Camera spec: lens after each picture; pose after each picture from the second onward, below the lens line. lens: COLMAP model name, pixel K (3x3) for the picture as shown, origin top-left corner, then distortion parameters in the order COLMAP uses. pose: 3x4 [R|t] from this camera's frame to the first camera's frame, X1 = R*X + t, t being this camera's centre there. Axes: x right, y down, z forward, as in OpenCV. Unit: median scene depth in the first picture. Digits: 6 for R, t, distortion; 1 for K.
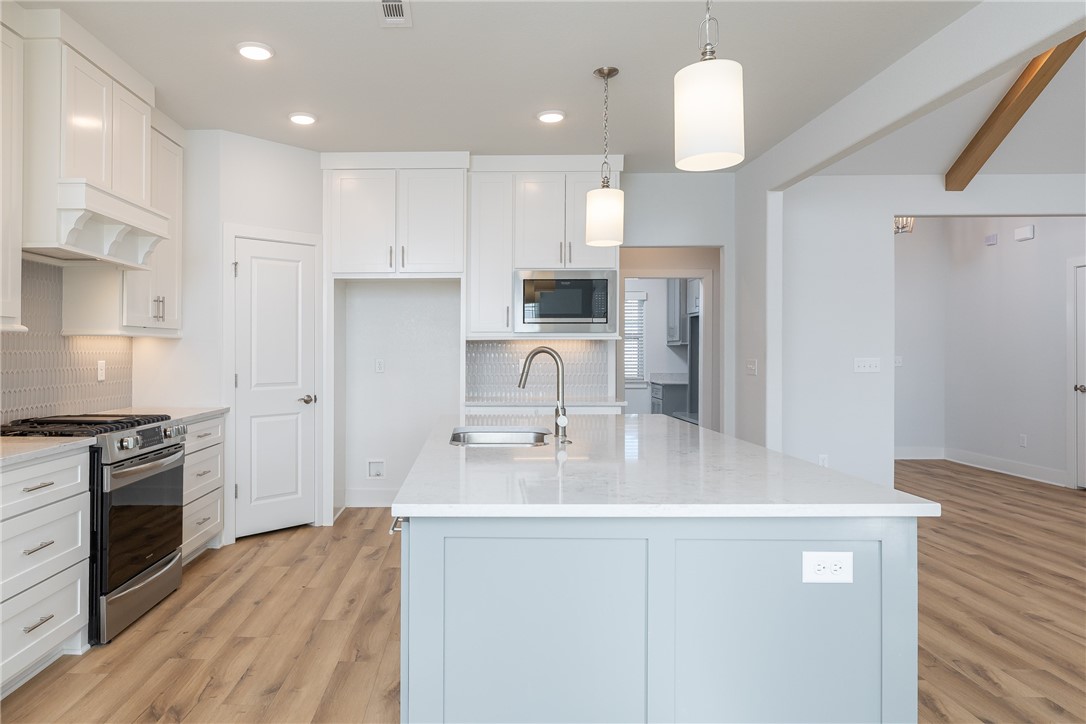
lens RADIAL K [[641.9, 0, 497.1], [0, 641.9, 353.2], [0, 0, 1]] dist [0.009587, 0.001733]
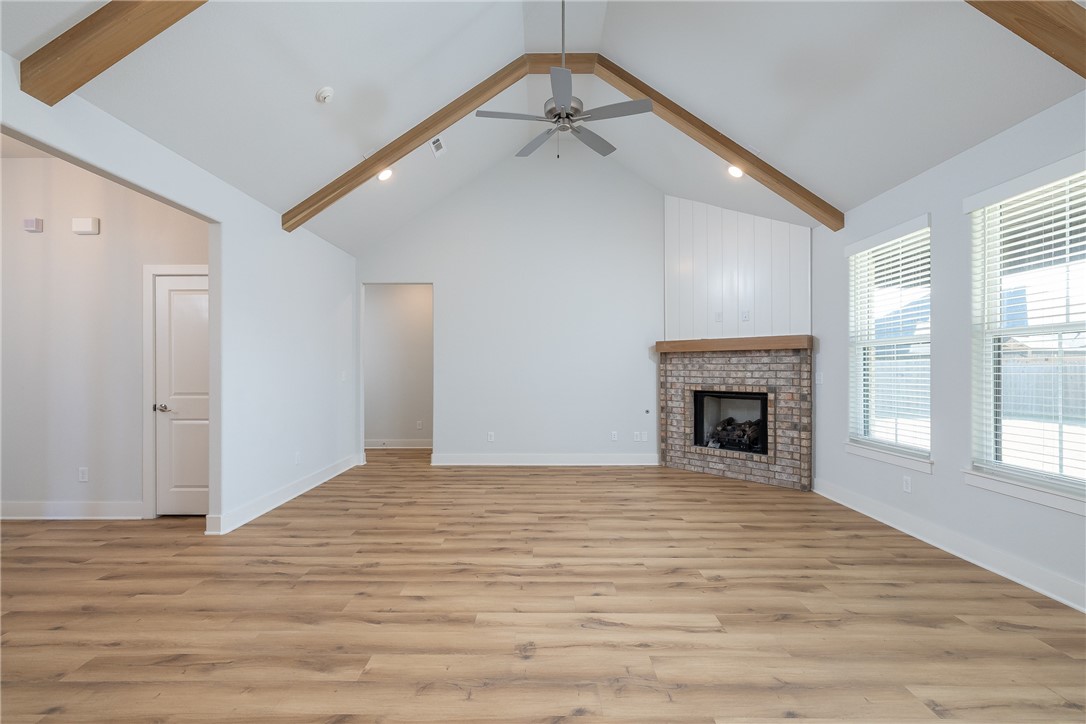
lens RADIAL K [[460.8, 0, 535.5], [0, 460.8, 366.3], [0, 0, 1]] dist [-0.000299, 0.000653]
pose [[-0.002563, 0.002067, 0.999995, 0.282353], [0.002718, 0.999994, -0.002060, -0.002004], [-0.999993, 0.002713, -0.002569, 0.542137]]
